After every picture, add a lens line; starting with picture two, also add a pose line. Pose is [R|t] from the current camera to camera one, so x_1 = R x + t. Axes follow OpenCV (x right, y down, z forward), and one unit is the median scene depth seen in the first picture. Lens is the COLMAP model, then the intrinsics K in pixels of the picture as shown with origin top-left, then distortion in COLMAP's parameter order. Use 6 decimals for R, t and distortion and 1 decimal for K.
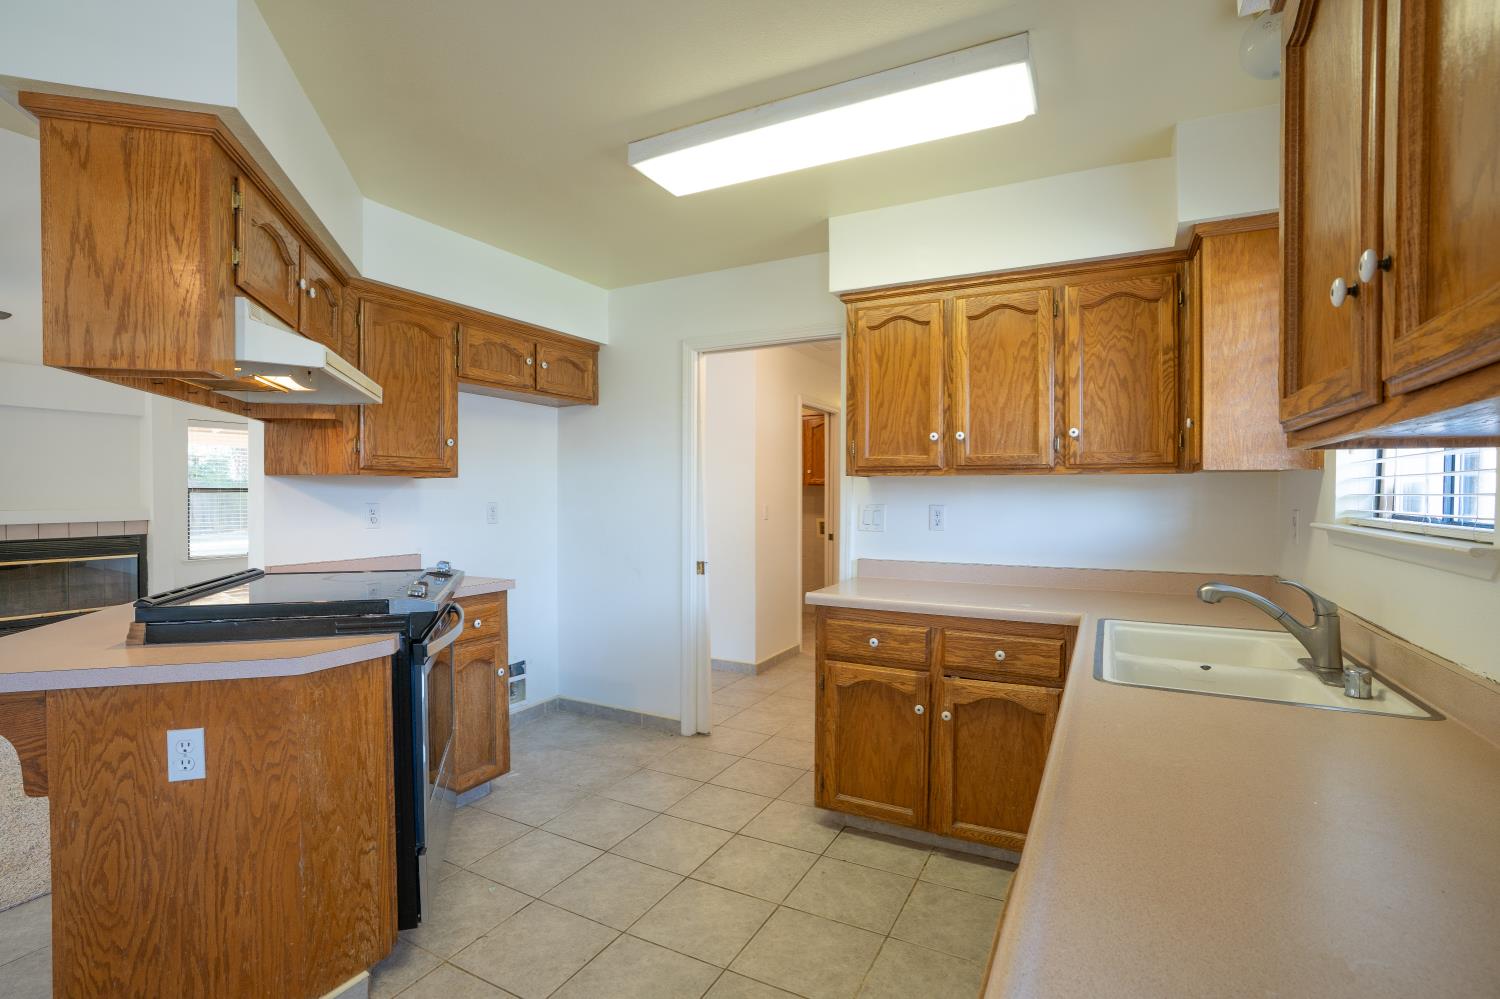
lens RADIAL K [[609.1, 0, 750.0], [0, 609.1, 499.5], [0, 0, 1]] dist [-0.030395, 0.014302]
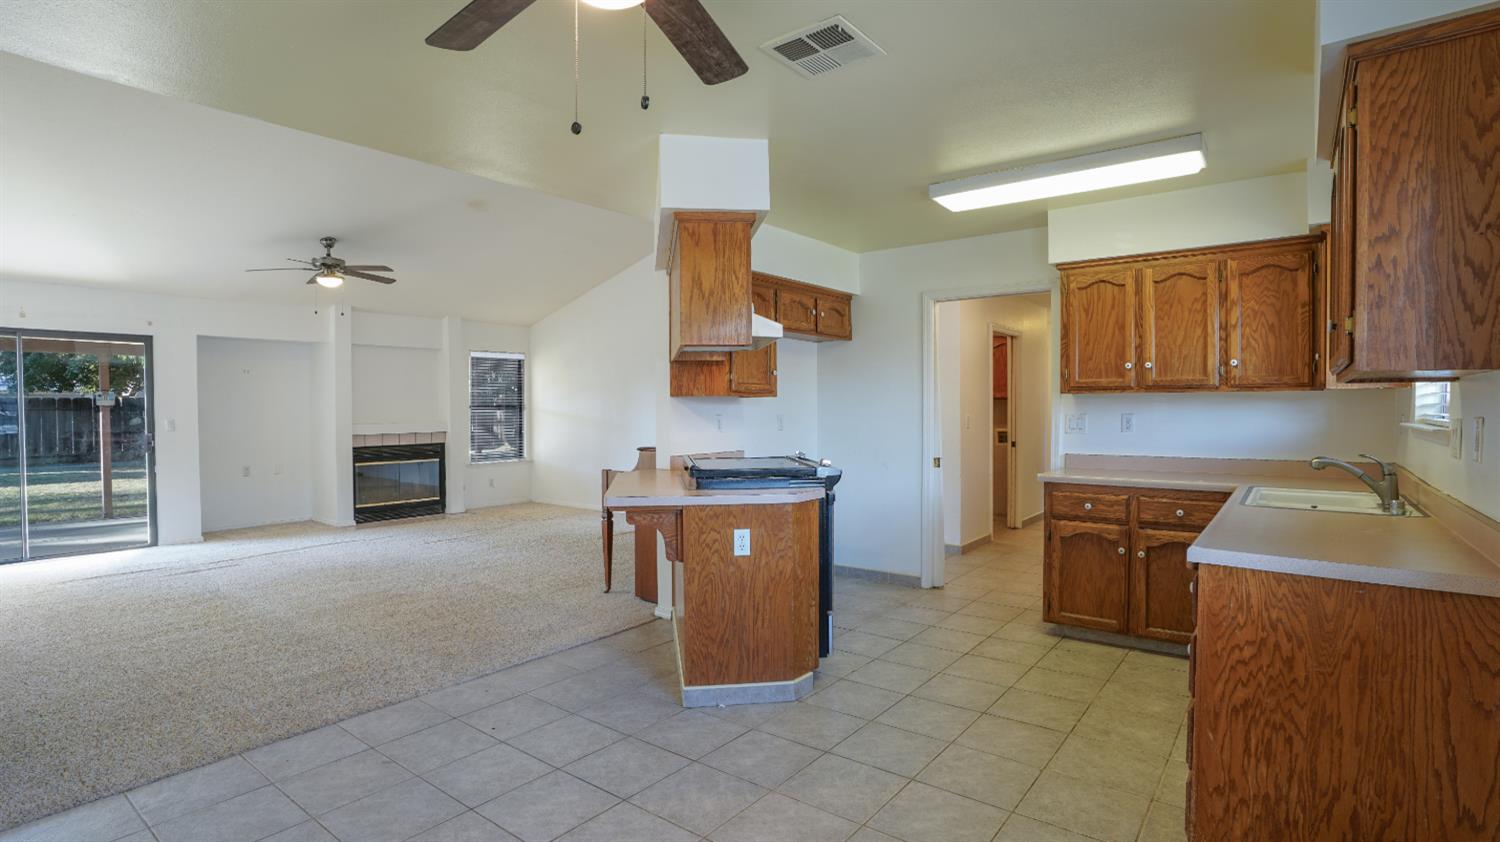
lens RADIAL K [[725.6, 0, 750.0], [0, 725.6, 421.0], [0, 0, 1]] dist [-0.000475, 0.000880]
pose [[0.992949, -0.004165, -0.118473, -0.396266], [0.005208, 0.999950, 0.008495, 0.007283], [0.118432, -0.009052, 0.992921, -0.837323]]
